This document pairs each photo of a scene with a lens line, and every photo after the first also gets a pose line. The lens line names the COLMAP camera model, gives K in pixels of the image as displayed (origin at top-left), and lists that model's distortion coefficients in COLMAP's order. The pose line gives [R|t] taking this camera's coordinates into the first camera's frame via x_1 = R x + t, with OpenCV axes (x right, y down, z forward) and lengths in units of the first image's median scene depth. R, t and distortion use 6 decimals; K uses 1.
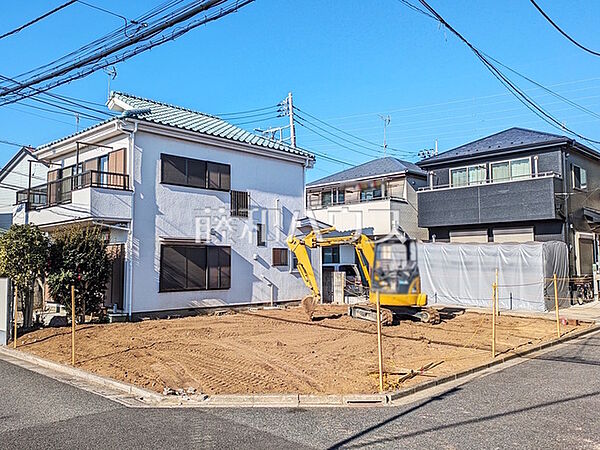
lens RADIAL K [[531.4, 0, 300.1], [0, 531.4, 225.4], [0, 0, 1]] dist [0.044103, -0.000456]
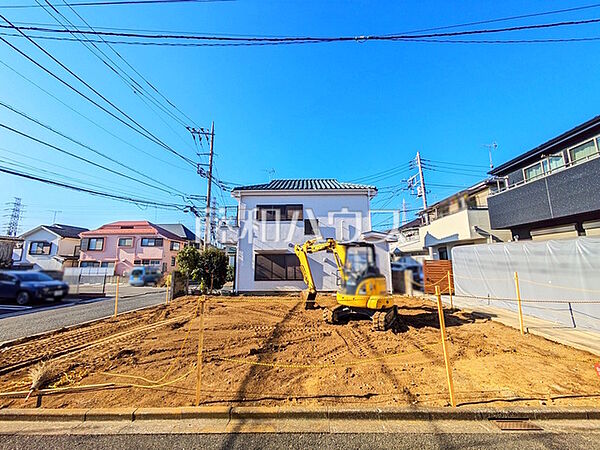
lens RADIAL K [[238.9, 0, 300.0], [0, 238.9, 225.0], [0, 0, 1]] dist [0.000685, 0.000056]
pose [[0.675031, -0.118947, -0.728138, 0.407527], [0.058102, 0.992424, -0.108256, 0.031502], [0.735498, 0.030770, 0.676828, 0.505188]]
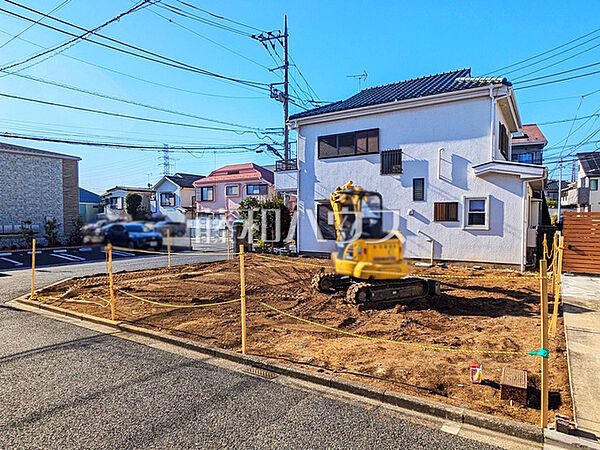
lens RADIAL K [[381.0, 0, 292.1], [0, 381.0, 232.5], [0, 0, 1]] dist [-0.000132, 0.000016]
pose [[0.162765, 0.045251, -0.985627, 0.631465], [0.076272, 0.995381, 0.058294, 0.041279], [0.983712, -0.084664, 0.158561, 0.704292]]
